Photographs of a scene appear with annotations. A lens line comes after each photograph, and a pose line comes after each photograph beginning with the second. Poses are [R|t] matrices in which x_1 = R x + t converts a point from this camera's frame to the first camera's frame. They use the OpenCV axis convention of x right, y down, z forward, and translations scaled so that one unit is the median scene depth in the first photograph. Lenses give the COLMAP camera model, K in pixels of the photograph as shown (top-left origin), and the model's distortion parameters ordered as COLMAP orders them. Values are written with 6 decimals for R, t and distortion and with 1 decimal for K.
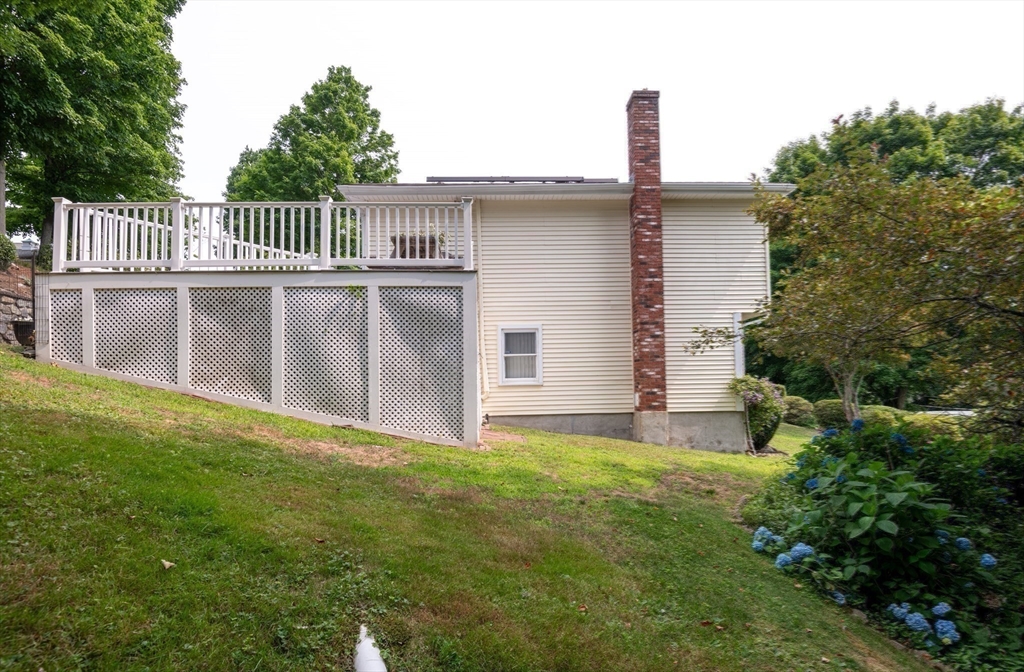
lens RADIAL K [[517.1, 0, 511.2], [0, 517.1, 380.2], [0, 0, 1]] dist [-0.001373, -0.000841]
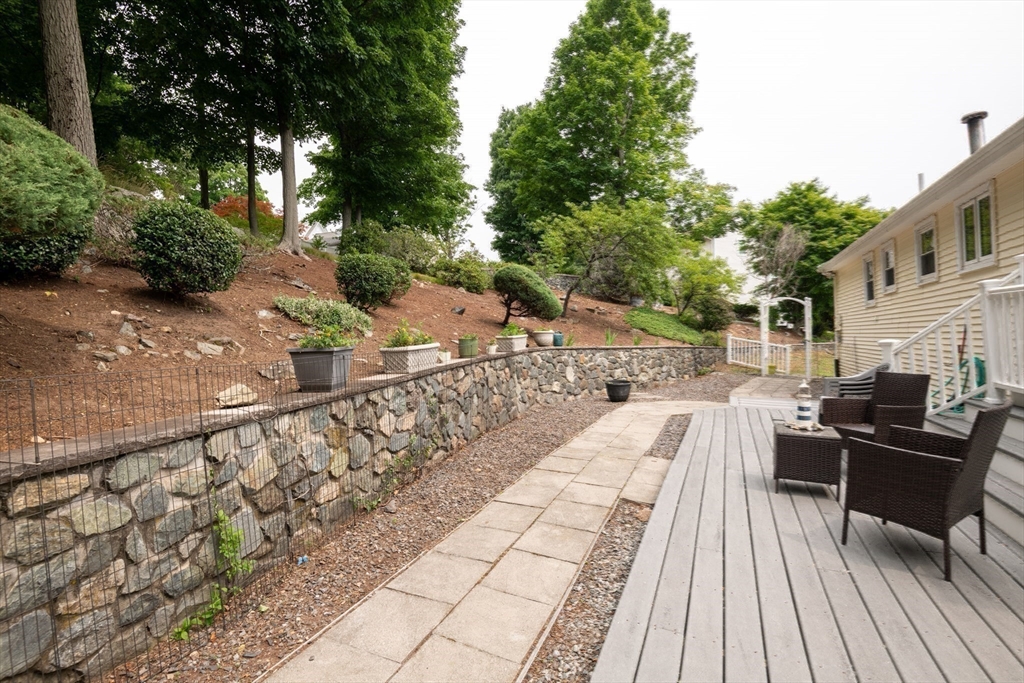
lens RADIAL K [[482.8, 0, 512.0], [0, 482.8, 341.5], [0, 0, 1]] dist [-0.001292, -0.000403]
pose [[0.902419, -0.018671, -0.430454, -0.217959], [0.038254, 0.998587, 0.036884, -0.067315], [0.429157, -0.049752, 0.901859, 0.277395]]
